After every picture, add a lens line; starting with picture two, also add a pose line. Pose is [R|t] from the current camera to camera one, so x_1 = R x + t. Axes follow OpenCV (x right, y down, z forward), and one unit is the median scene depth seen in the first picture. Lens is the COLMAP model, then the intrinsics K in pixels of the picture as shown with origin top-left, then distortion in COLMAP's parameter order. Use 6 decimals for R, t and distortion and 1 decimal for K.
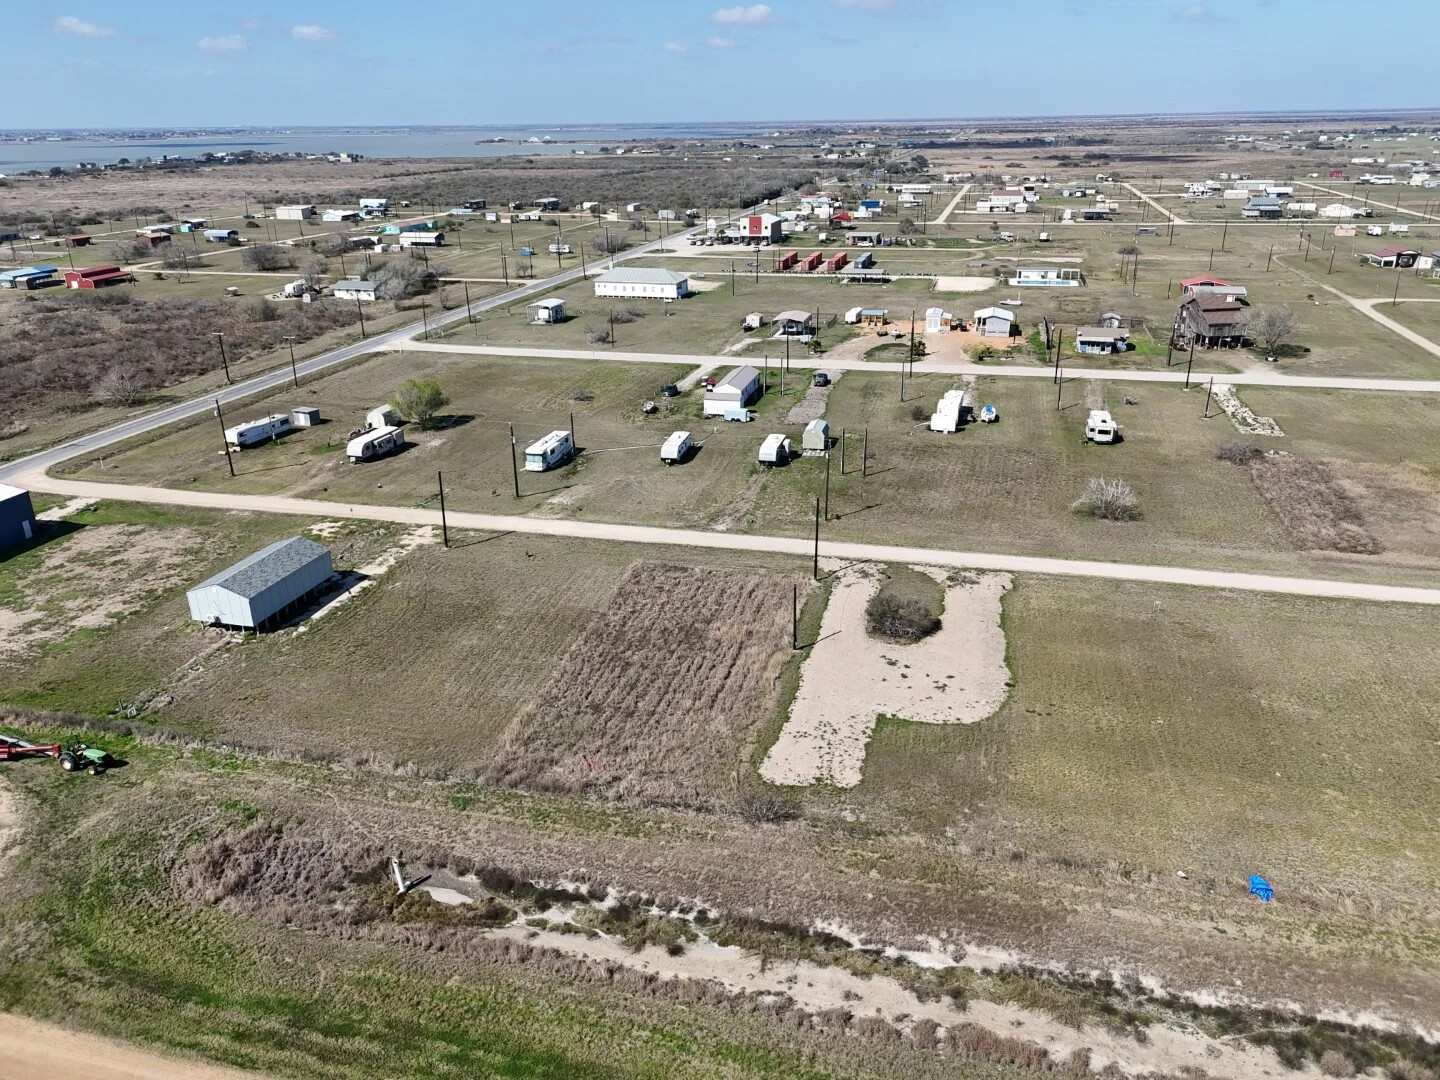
lens RADIAL K [[1058.2, 0, 725.3], [0, 1058.2, 552.3], [0, 0, 1]] dist [0.057608, -0.049060]
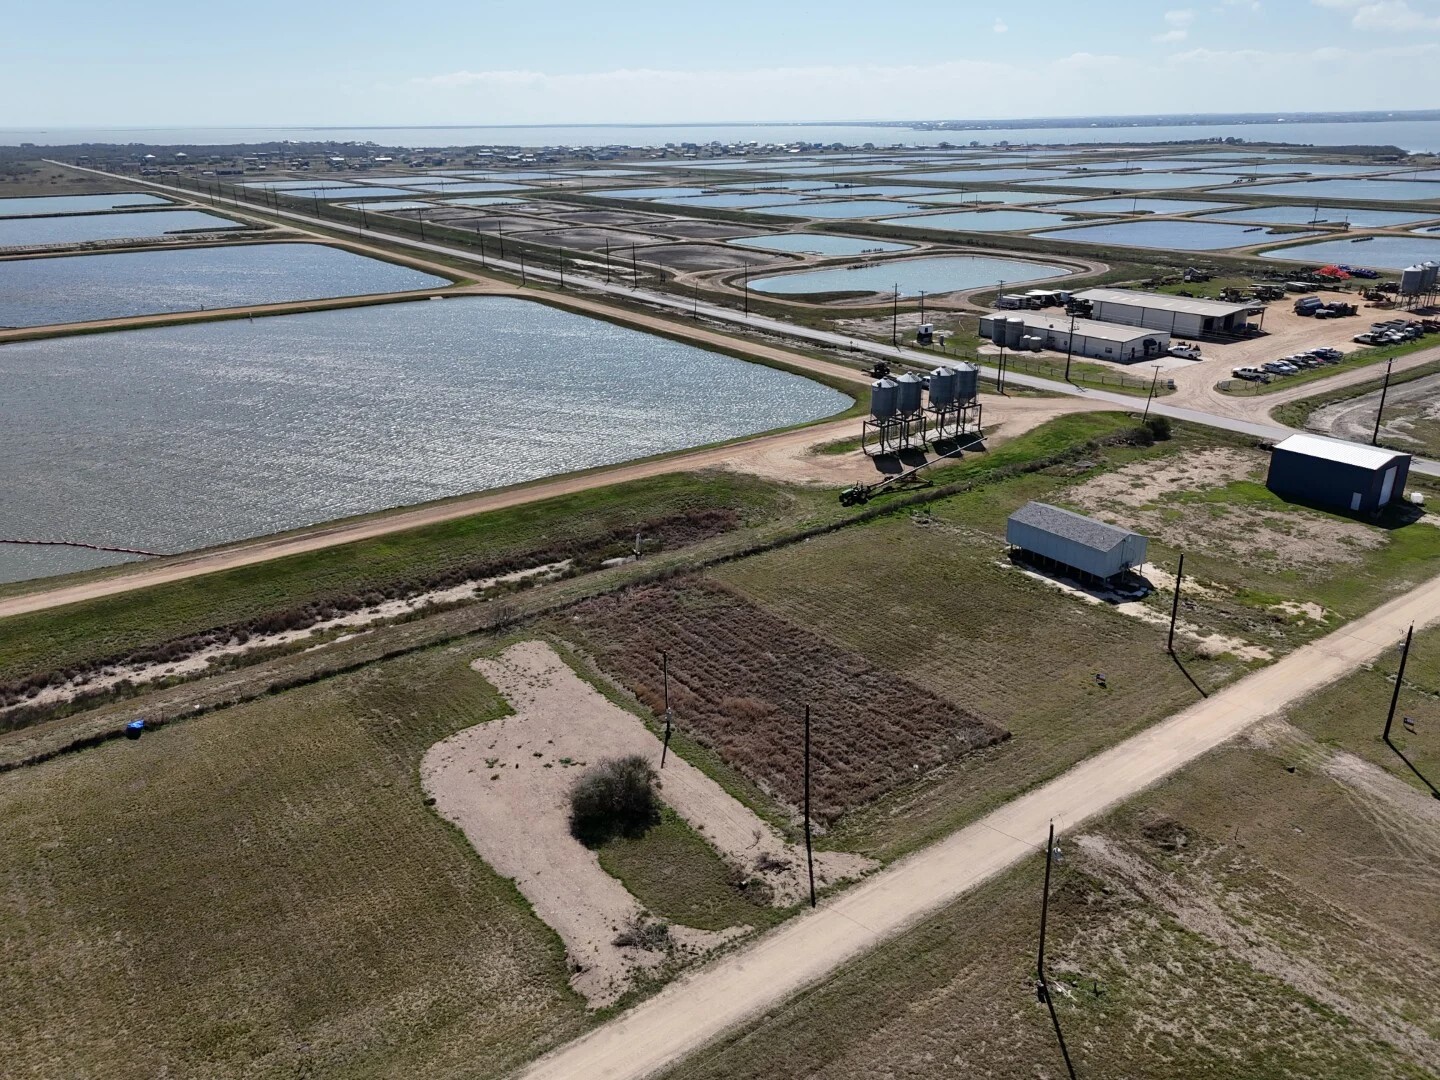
lens RADIAL K [[1058.2, 0, 725.3], [0, 1058.2, 552.3], [0, 0, 1]] dist [0.057608, -0.049060]
pose [[-0.639181, 0.309824, -0.703887, 0.440888], [-0.271081, 0.765752, 0.583215, -0.392901], [0.719697, 0.563590, -0.405466, 0.950015]]
